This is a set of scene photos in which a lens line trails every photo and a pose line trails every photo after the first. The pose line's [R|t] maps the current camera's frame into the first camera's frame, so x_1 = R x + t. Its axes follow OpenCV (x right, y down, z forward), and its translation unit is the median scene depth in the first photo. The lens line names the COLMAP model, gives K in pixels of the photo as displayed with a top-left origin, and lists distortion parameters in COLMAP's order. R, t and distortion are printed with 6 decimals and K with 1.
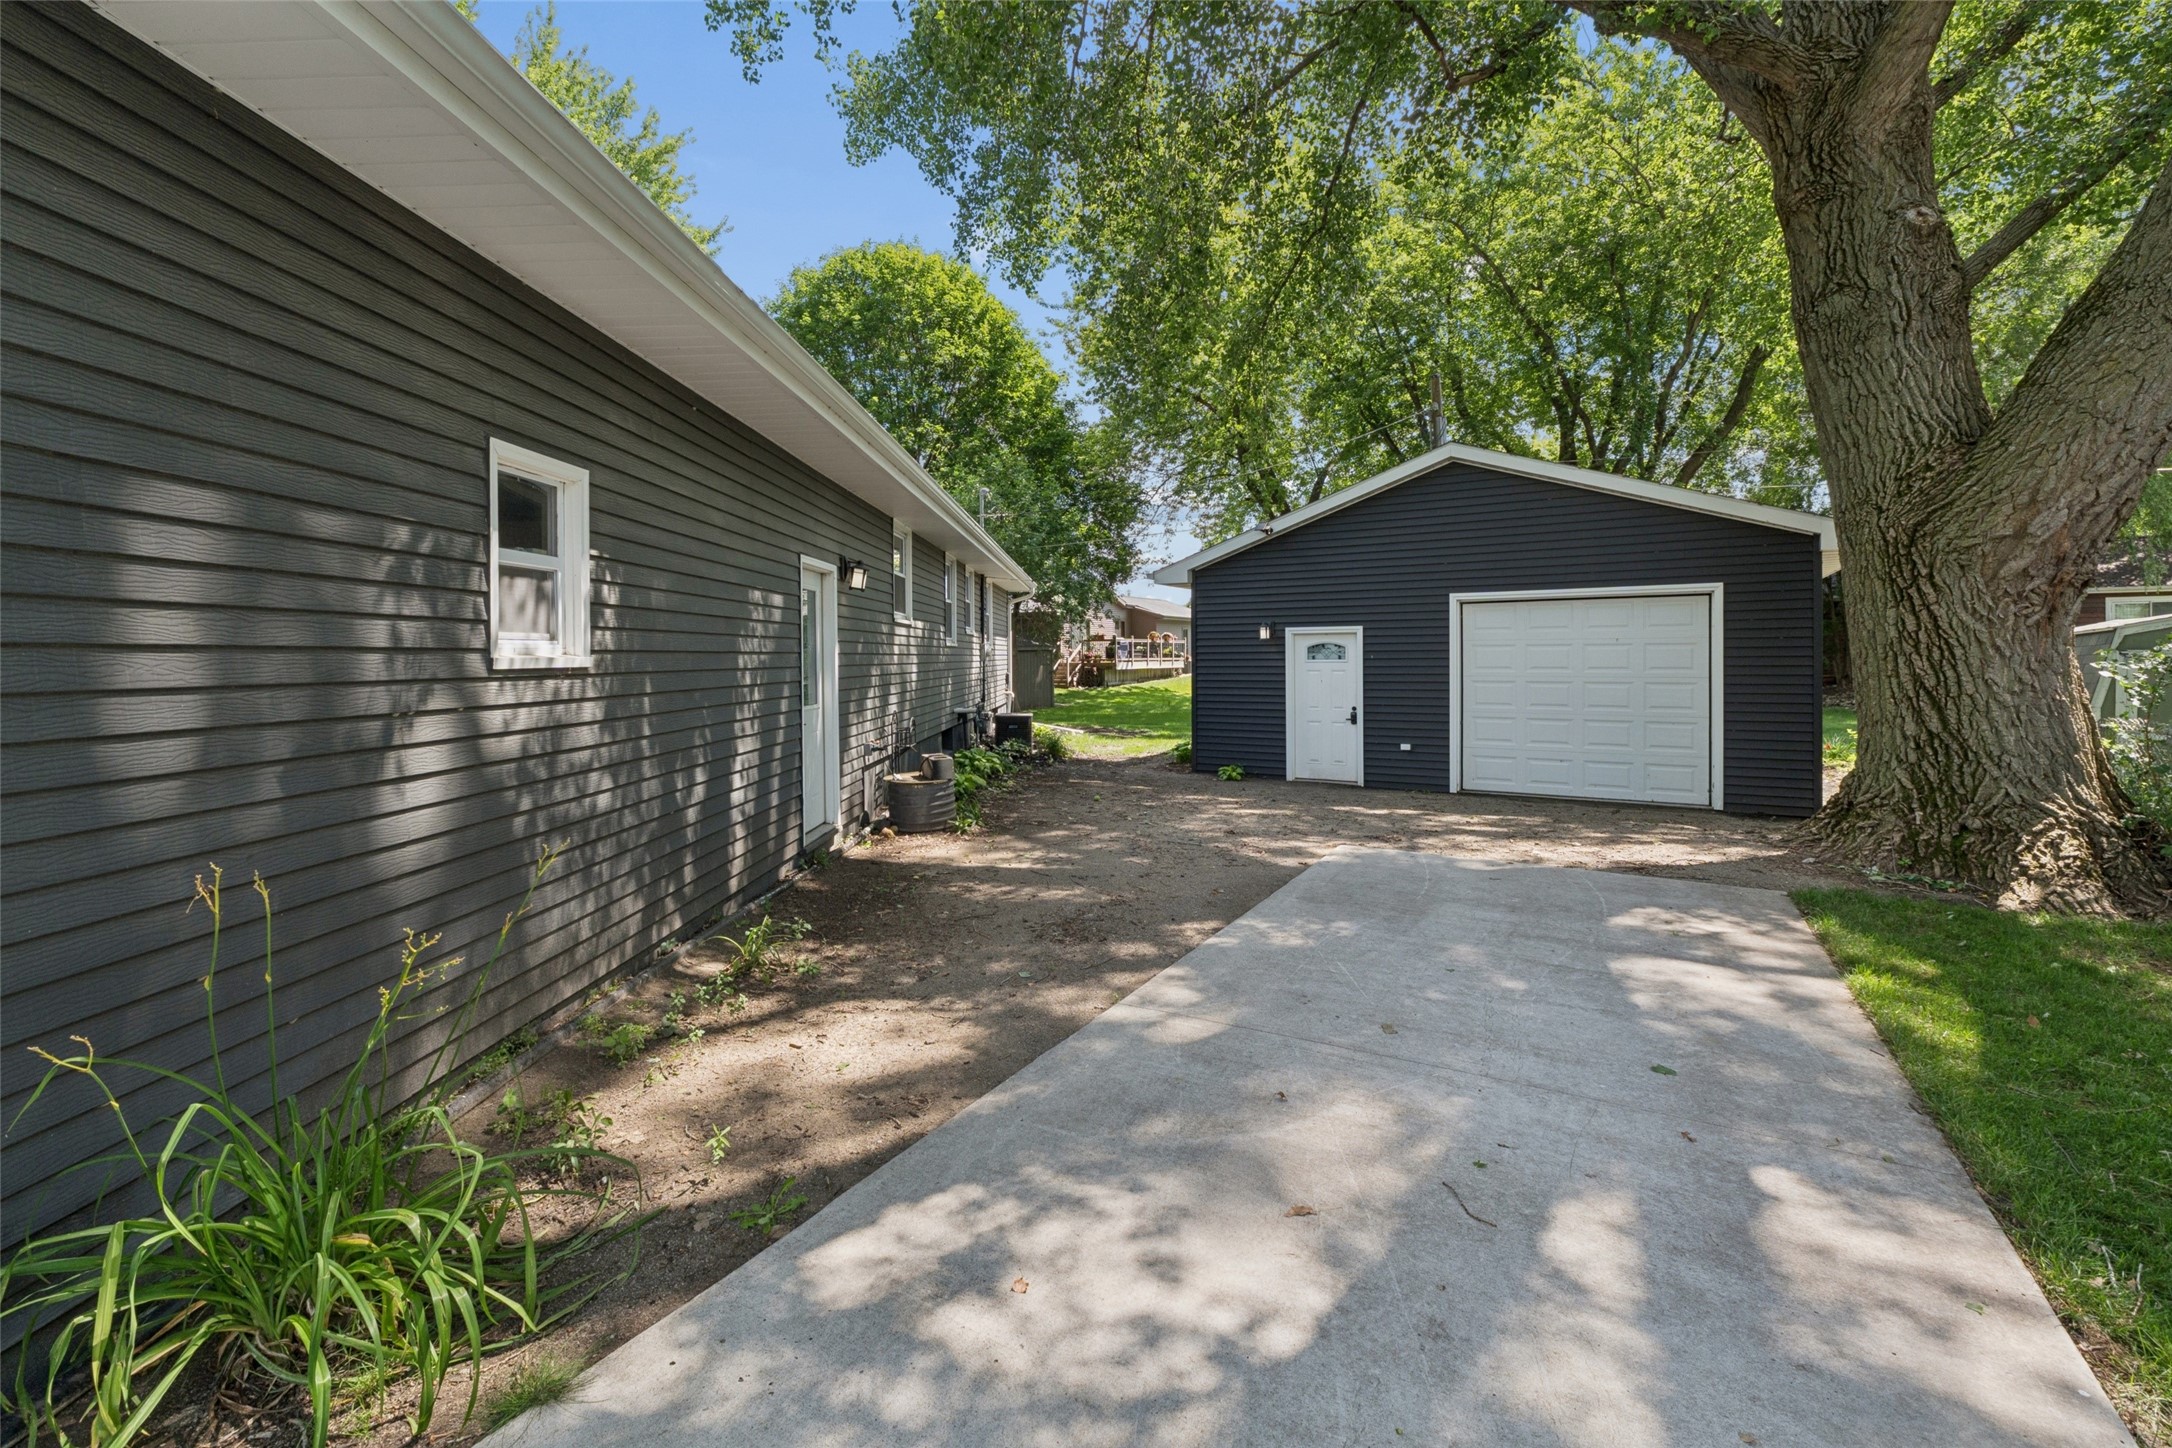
lens RADIAL K [[951.2, 0, 1096.2], [0, 951.2, 746.5], [0, 0, 1]] dist [0.002592, 0.000367]
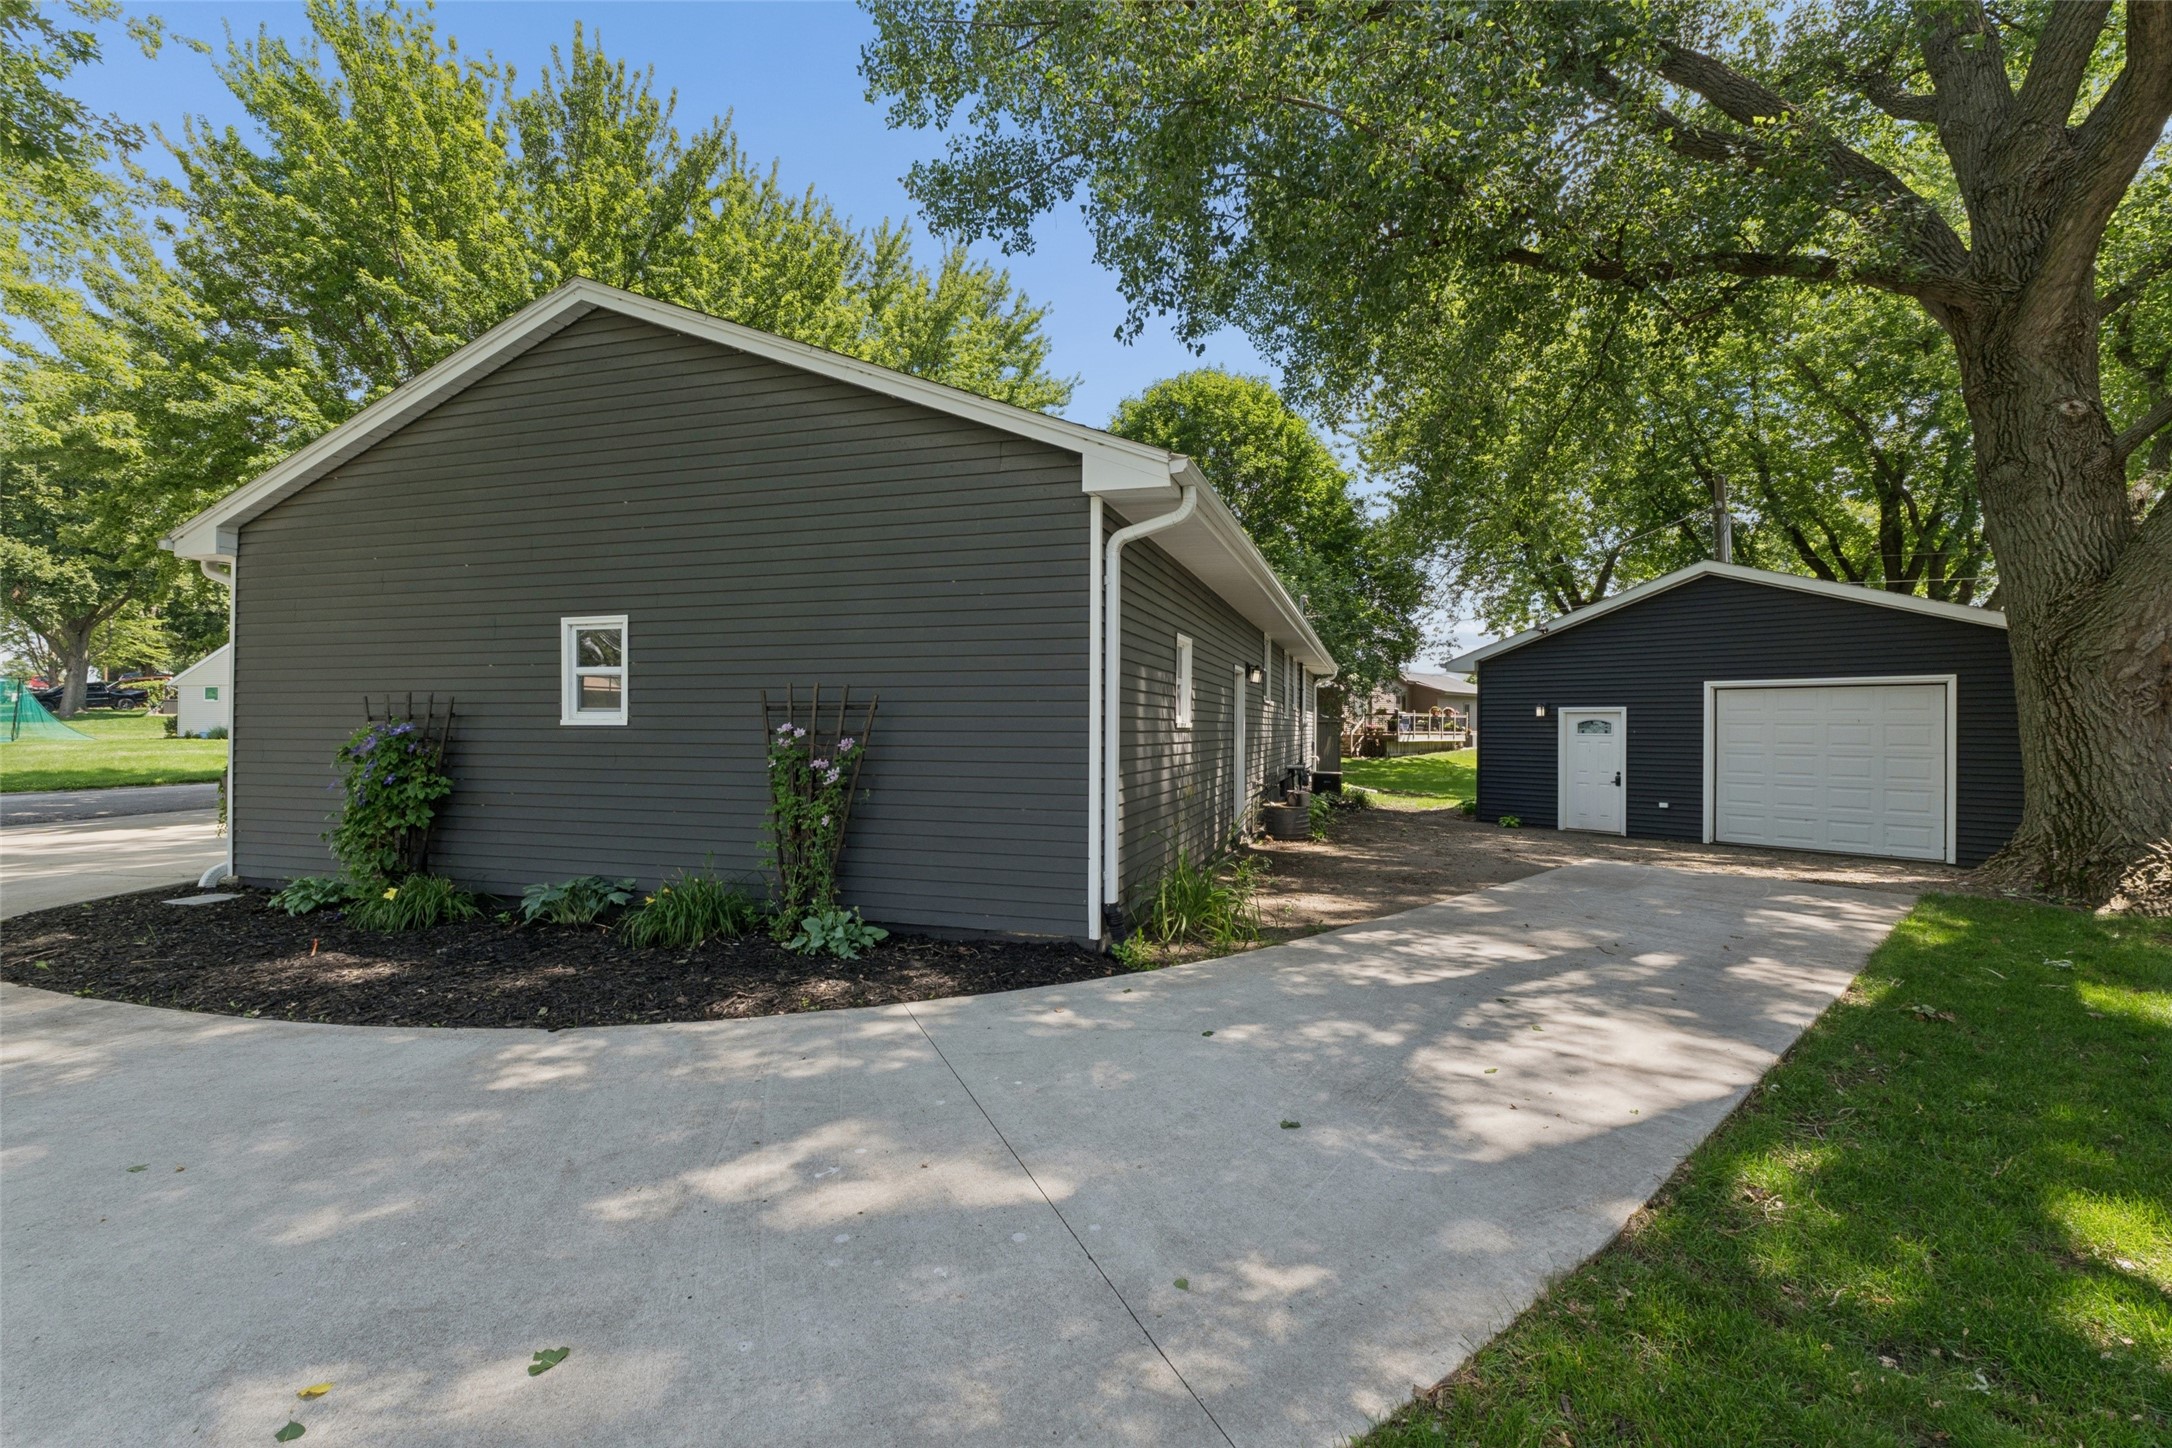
lens RADIAL K [[951.2, 0, 1096.2], [0, 951.2, 746.5], [0, 0, 1]] dist [0.002592, 0.000367]
pose [[0.962101, 0.020664, -0.271909, -0.044392], [-0.040857, 0.996793, -0.068814, 0.036944], [0.269615, 0.077316, 0.959859, -0.358557]]
